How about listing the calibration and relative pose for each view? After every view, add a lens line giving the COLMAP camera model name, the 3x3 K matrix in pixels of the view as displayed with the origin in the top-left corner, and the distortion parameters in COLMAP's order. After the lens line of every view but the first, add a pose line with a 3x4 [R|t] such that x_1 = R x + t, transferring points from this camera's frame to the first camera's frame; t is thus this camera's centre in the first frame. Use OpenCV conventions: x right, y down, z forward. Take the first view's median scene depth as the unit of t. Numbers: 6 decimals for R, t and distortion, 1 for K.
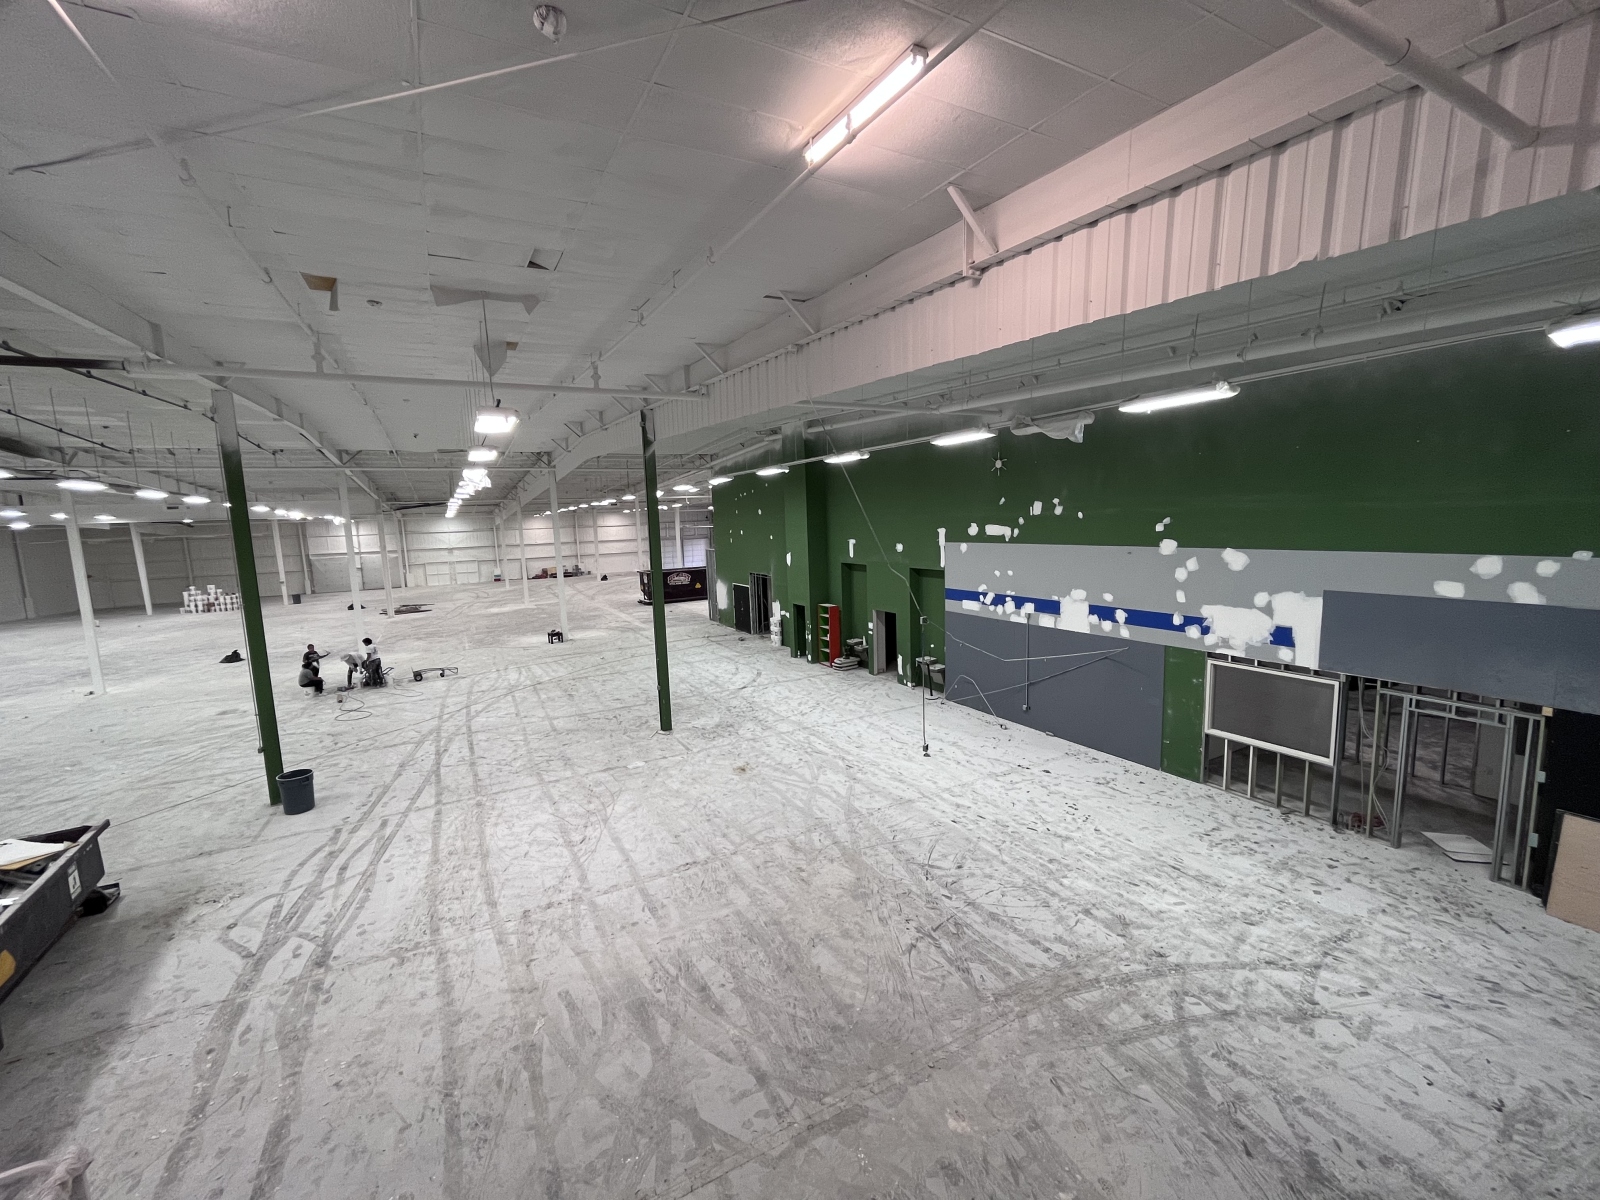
lens RADIAL K [[651.2, 0, 796.7], [0, 651.2, 601.8], [0, 0, 1]] dist [-0.005068, 0.000481]
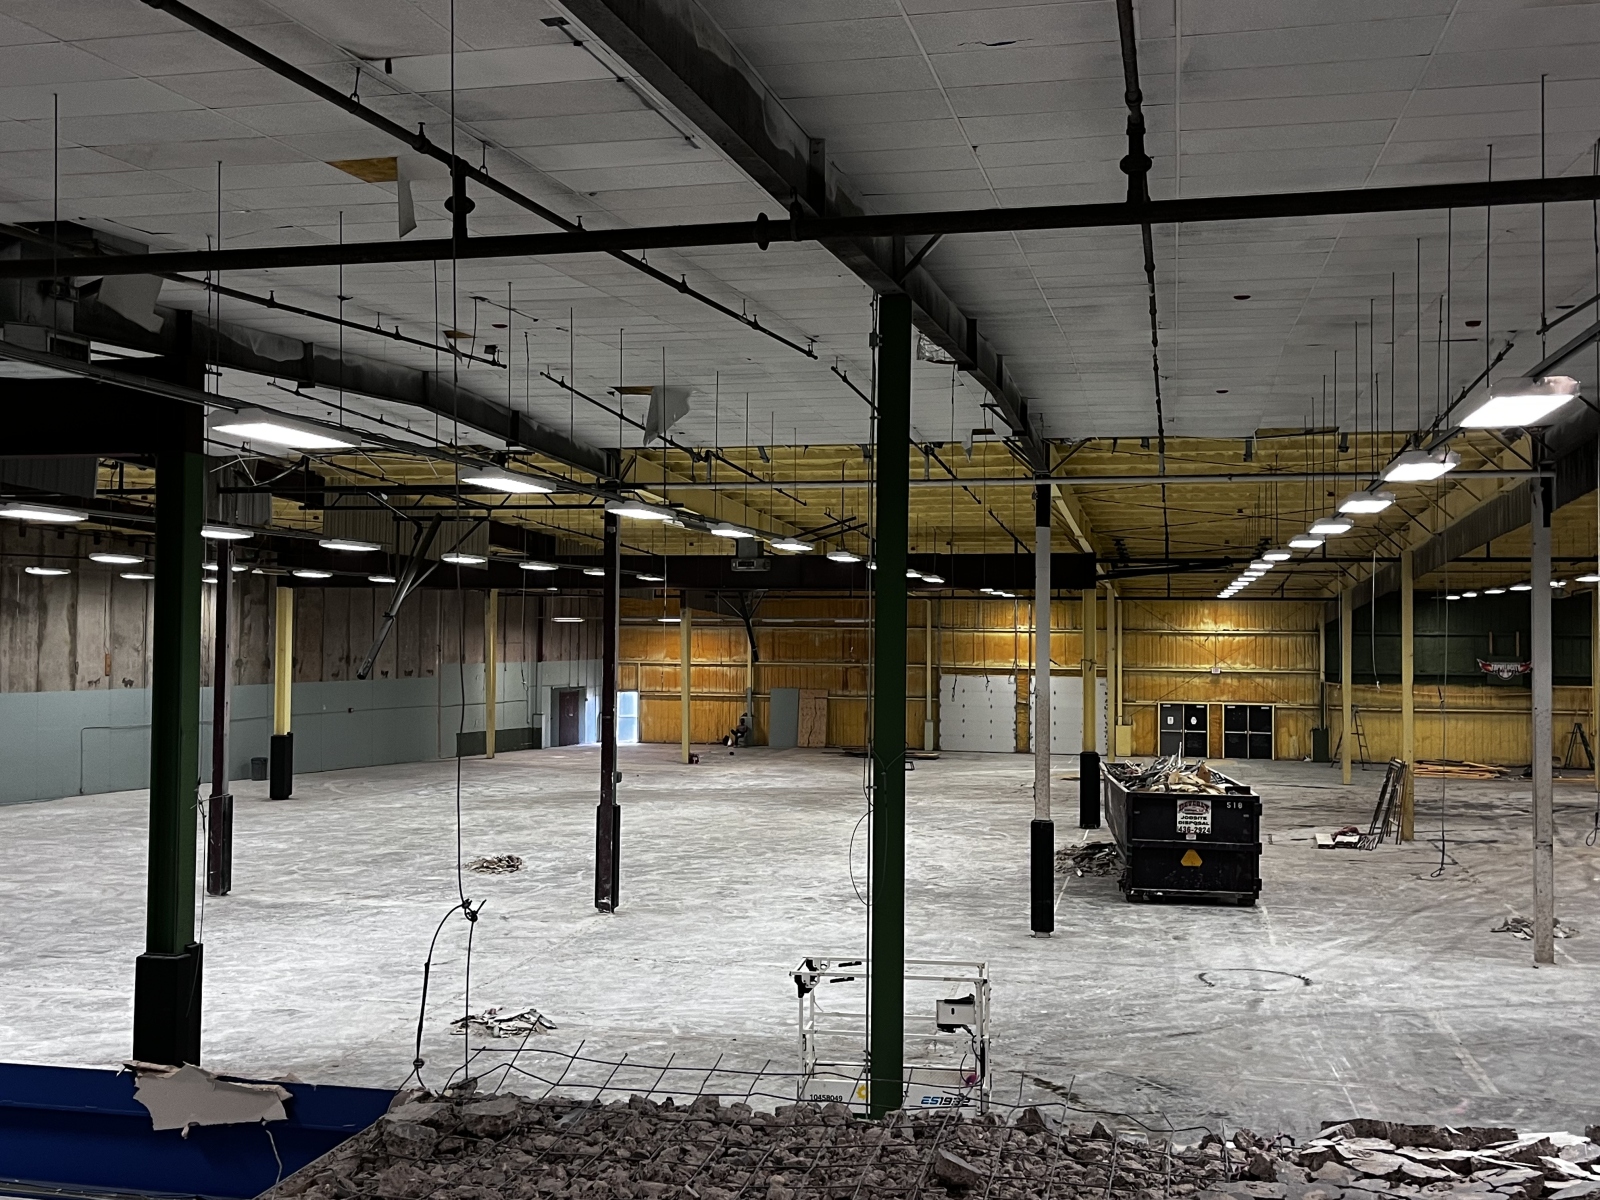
lens RADIAL K [[1656.8, 0, 802.3], [0, 1656.8, 592.7], [0, 0, 1]] dist [0.097900, 0.000000]
pose [[0.751686, 0.029869, -0.658844, -0.084846], [-0.120864, 0.988295, -0.093091, -0.006952], [0.648351, 0.149605, 0.746498, 0.068296]]
